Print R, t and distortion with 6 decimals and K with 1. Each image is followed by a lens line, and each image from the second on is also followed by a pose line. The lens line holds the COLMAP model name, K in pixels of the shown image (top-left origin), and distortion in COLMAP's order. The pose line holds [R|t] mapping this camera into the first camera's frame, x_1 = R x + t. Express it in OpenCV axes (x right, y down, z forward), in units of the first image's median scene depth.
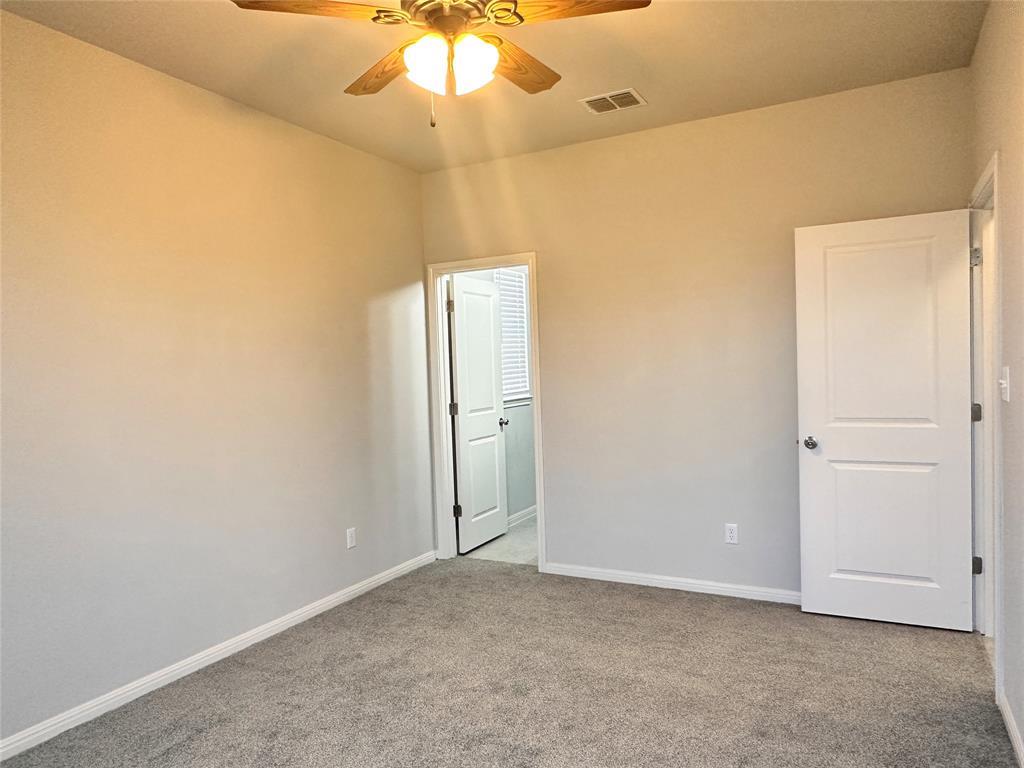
lens RADIAL K [[687.9, 0, 513.6], [0, 687.9, 387.7], [0, 0, 1]] dist [0.004236, 0.001140]
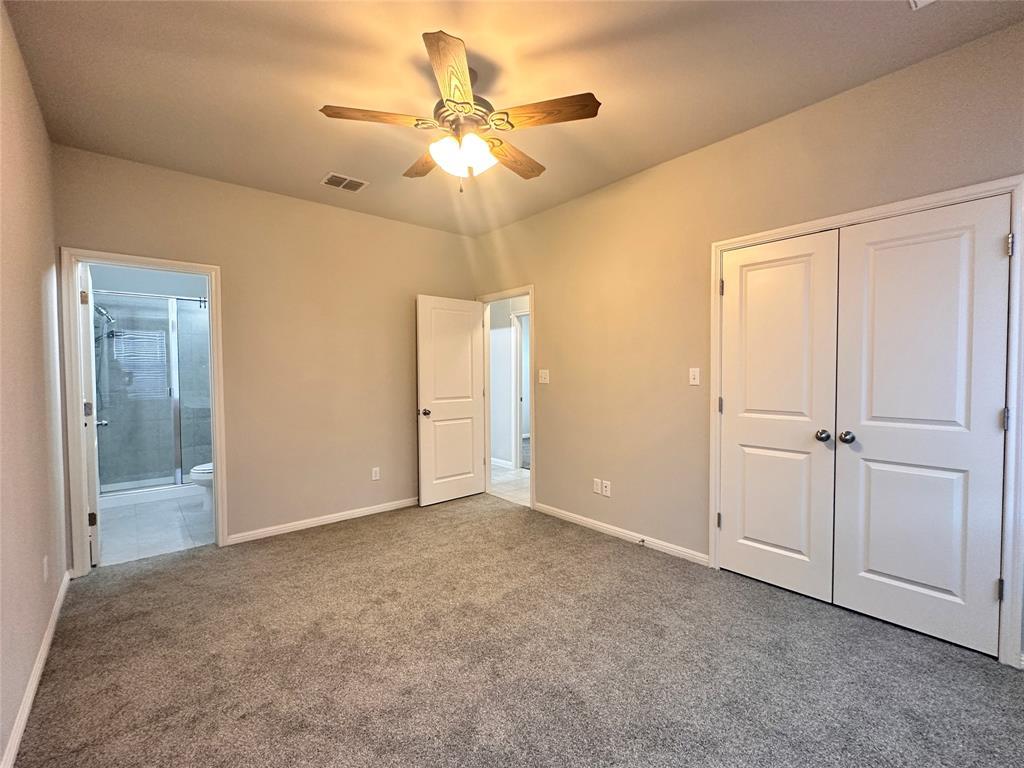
lens RADIAL K [[447.5, 0, 513.4], [0, 447.5, 380.4], [0, 0, 1]] dist [0.000099, 0.000429]
pose [[0.368531, 0.012135, 0.929536, -0.599236], [0.024537, 0.999439, -0.022775, 0.028147], [-0.929292, 0.031202, 0.368027, 0.342640]]
